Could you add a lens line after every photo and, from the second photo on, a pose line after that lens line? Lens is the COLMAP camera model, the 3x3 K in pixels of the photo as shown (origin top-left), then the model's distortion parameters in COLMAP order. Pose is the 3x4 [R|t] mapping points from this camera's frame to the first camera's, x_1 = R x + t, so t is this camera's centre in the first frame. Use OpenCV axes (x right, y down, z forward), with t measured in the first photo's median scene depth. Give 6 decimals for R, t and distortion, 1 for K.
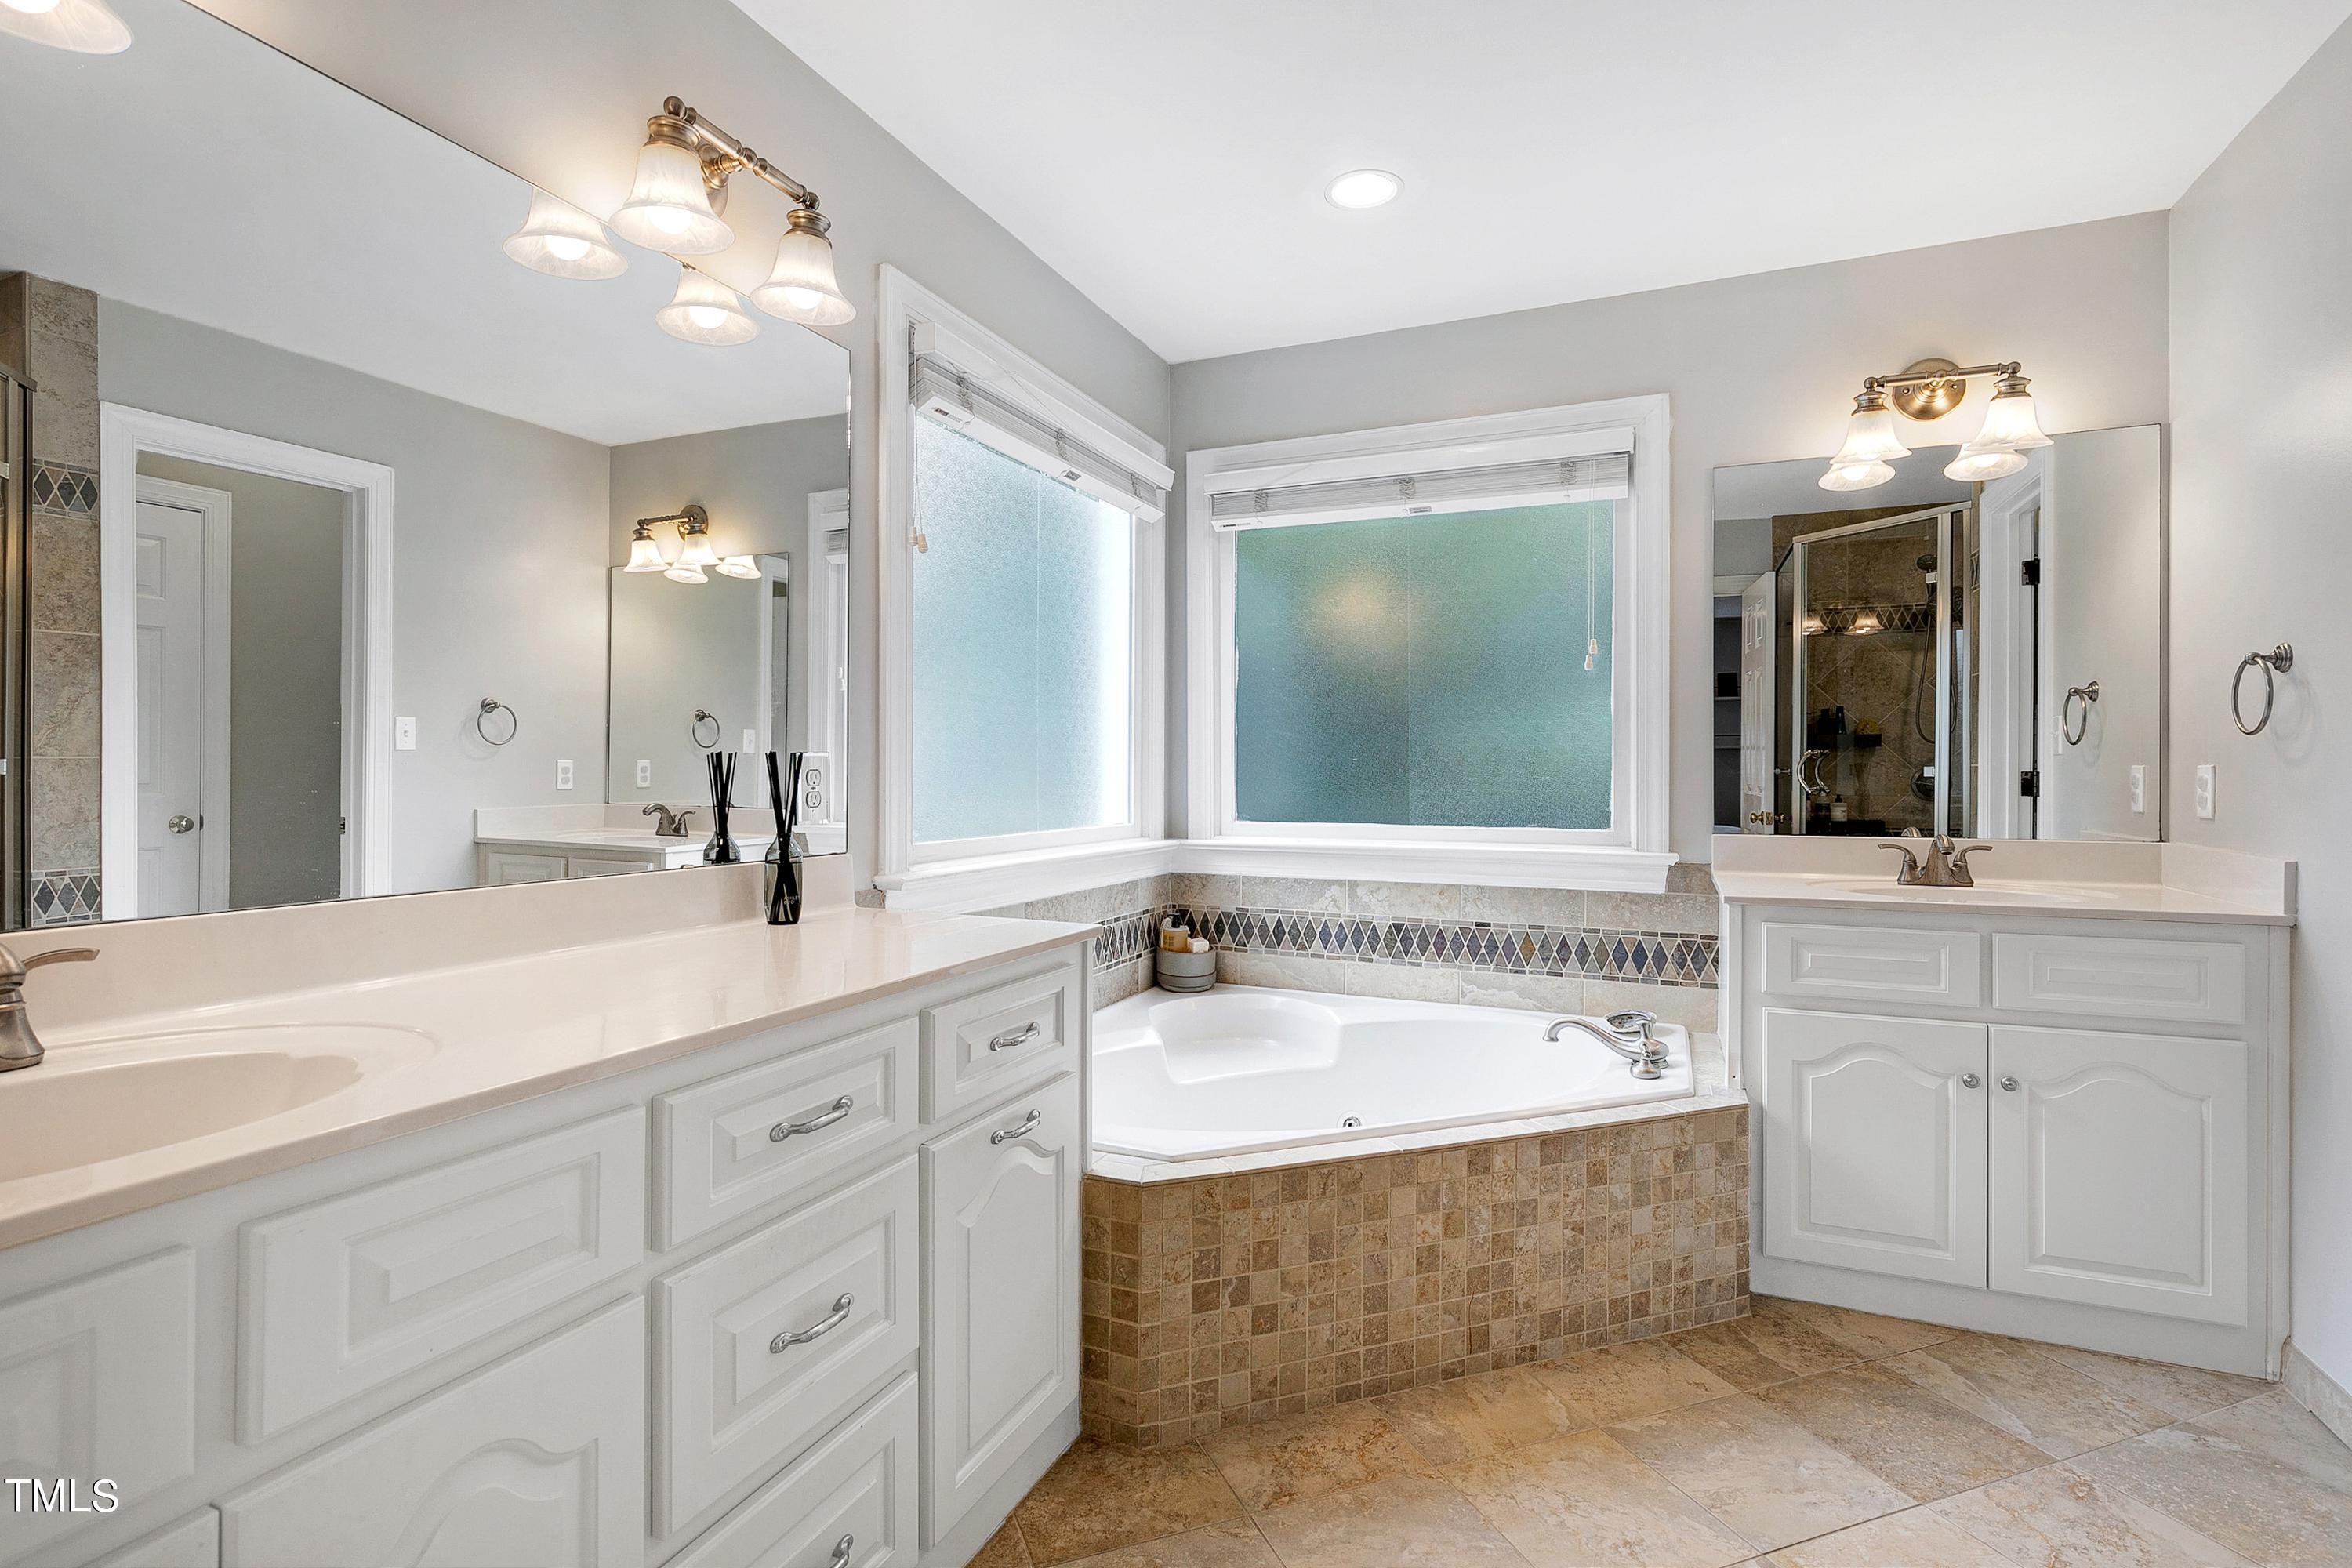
lens RADIAL K [[1138.4, 0, 1178.4], [0, 1138.4, 776.7], [0, 0, 1]] dist [0.000991, 0.000063]
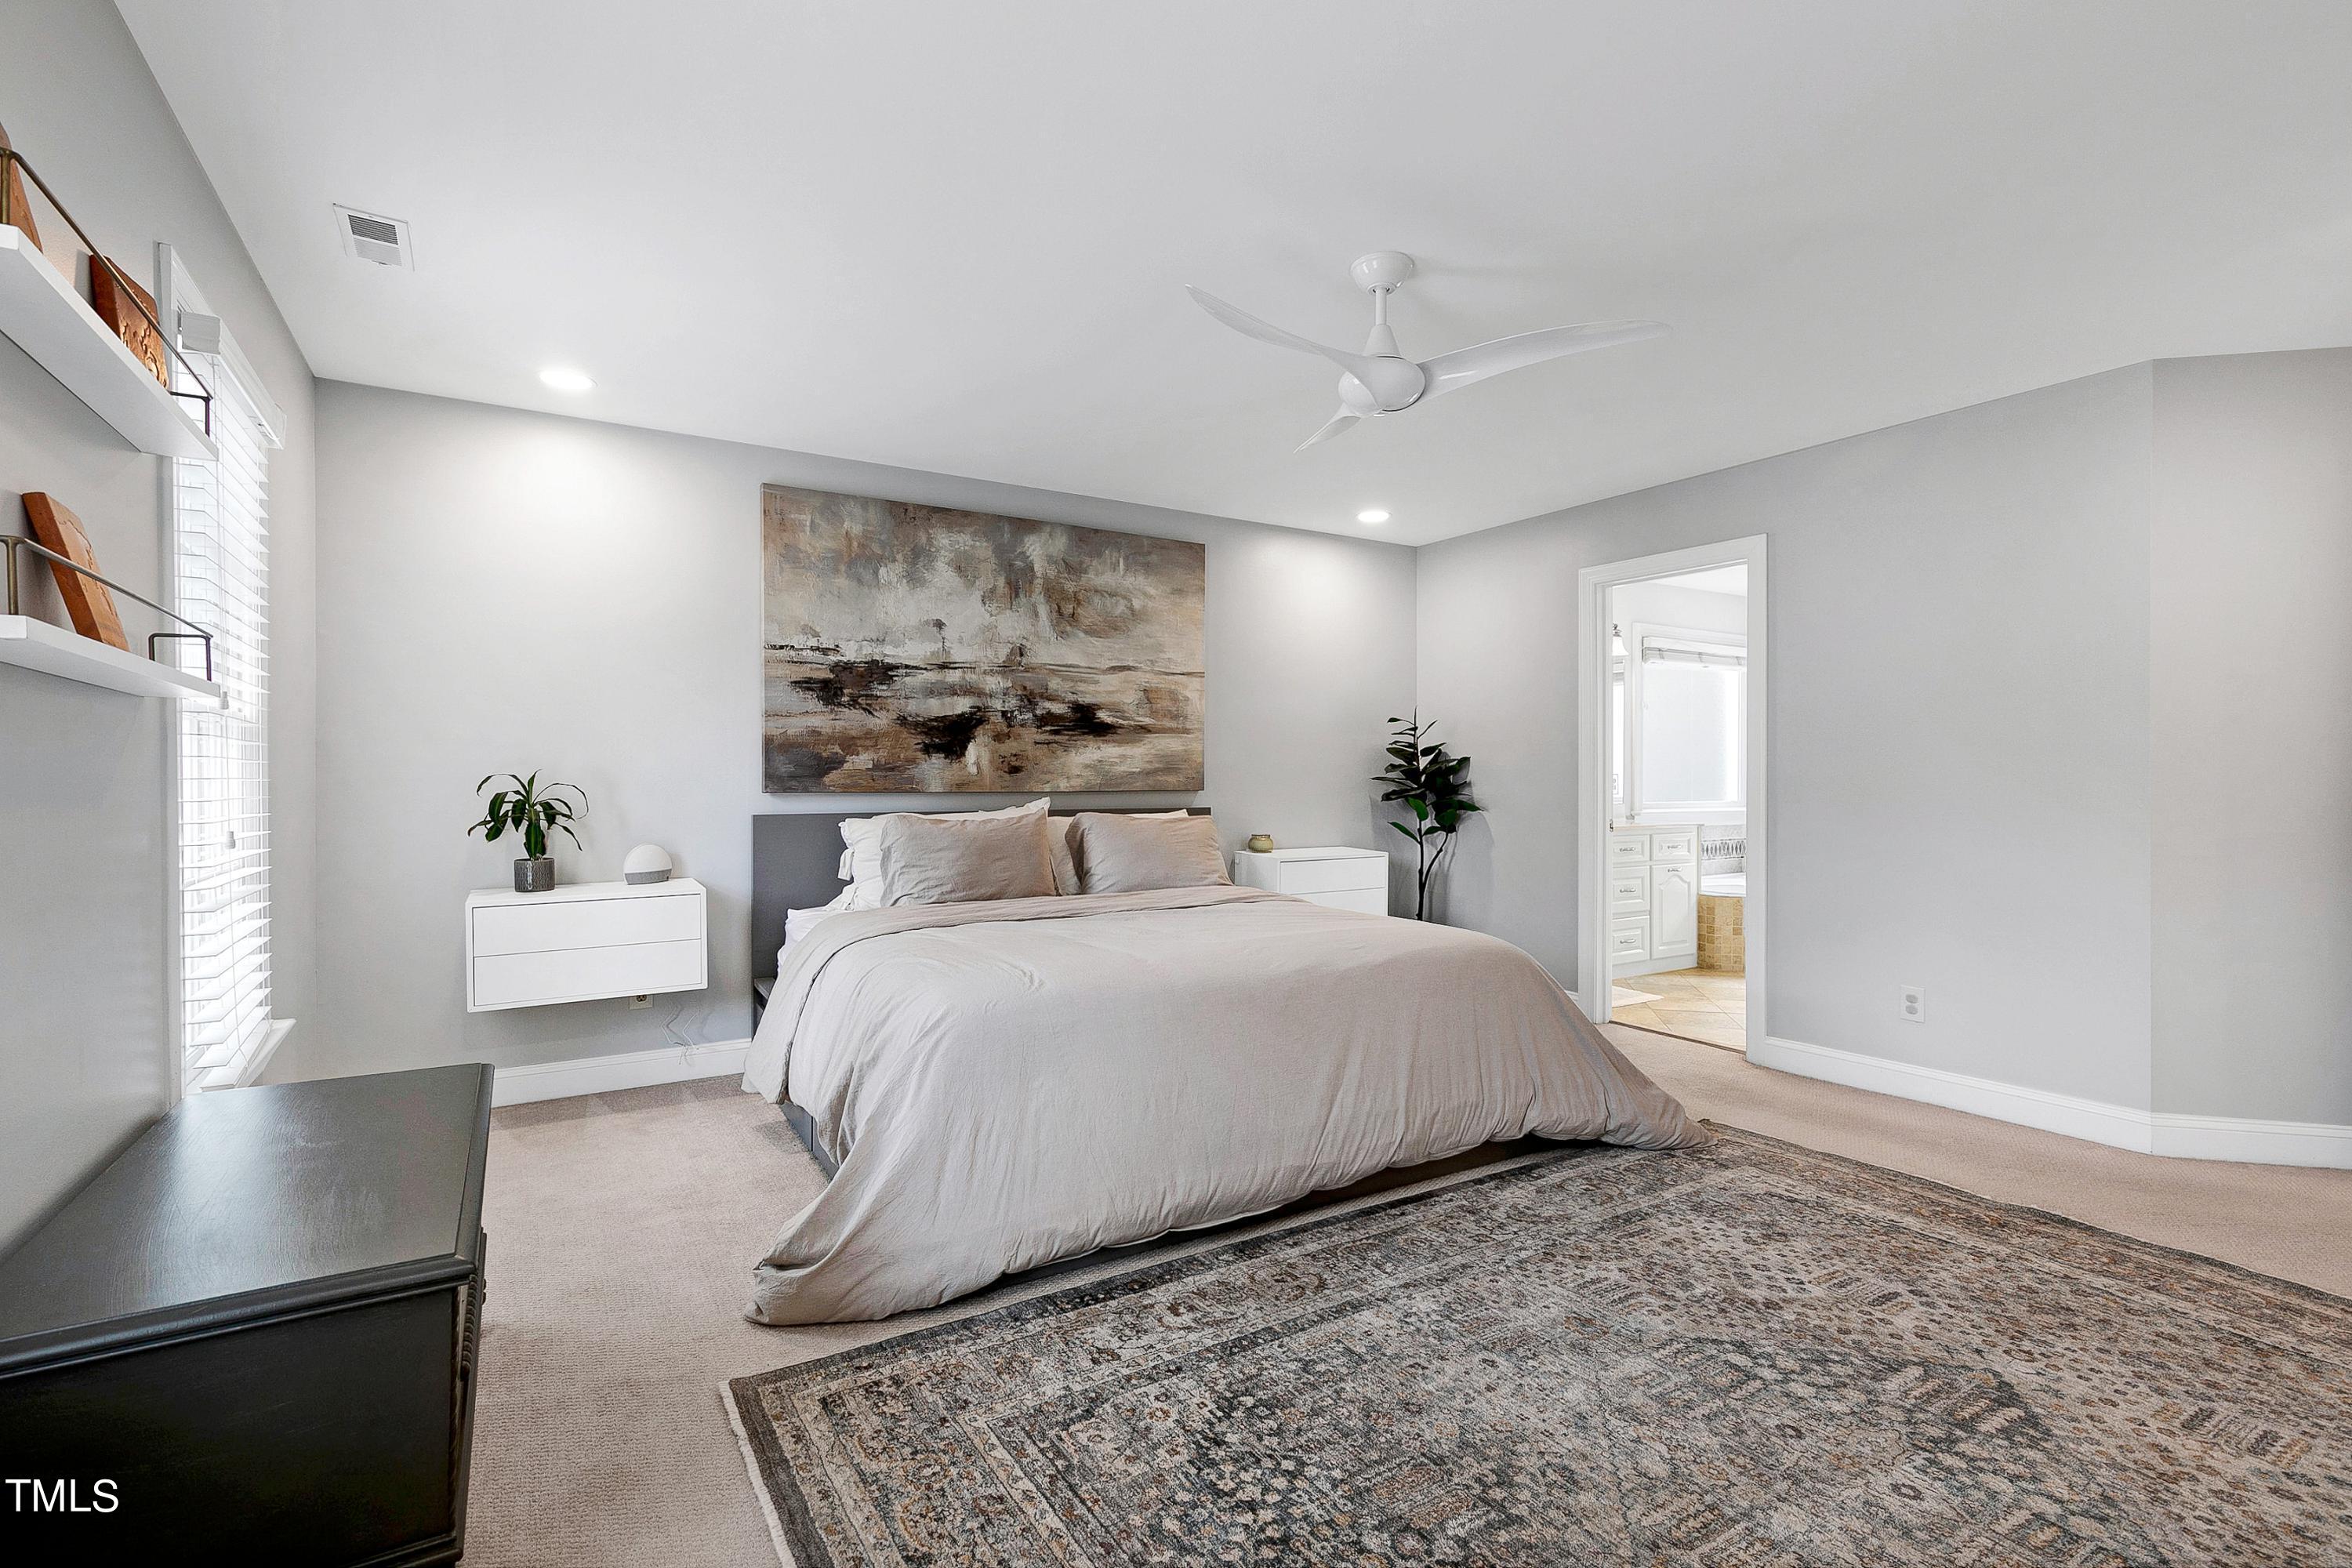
lens RADIAL K [[1079.6, 0, 1181.3], [0, 1079.6, 781.0], [0, 0, 1]] dist [0.002962, -0.000081]
pose [[0.816793, -0.004928, -0.576909, 0.548335], [0.004567, 0.999987, -0.002076, 0.000646], [0.576912, -0.000939, 0.816806, -2.687559]]
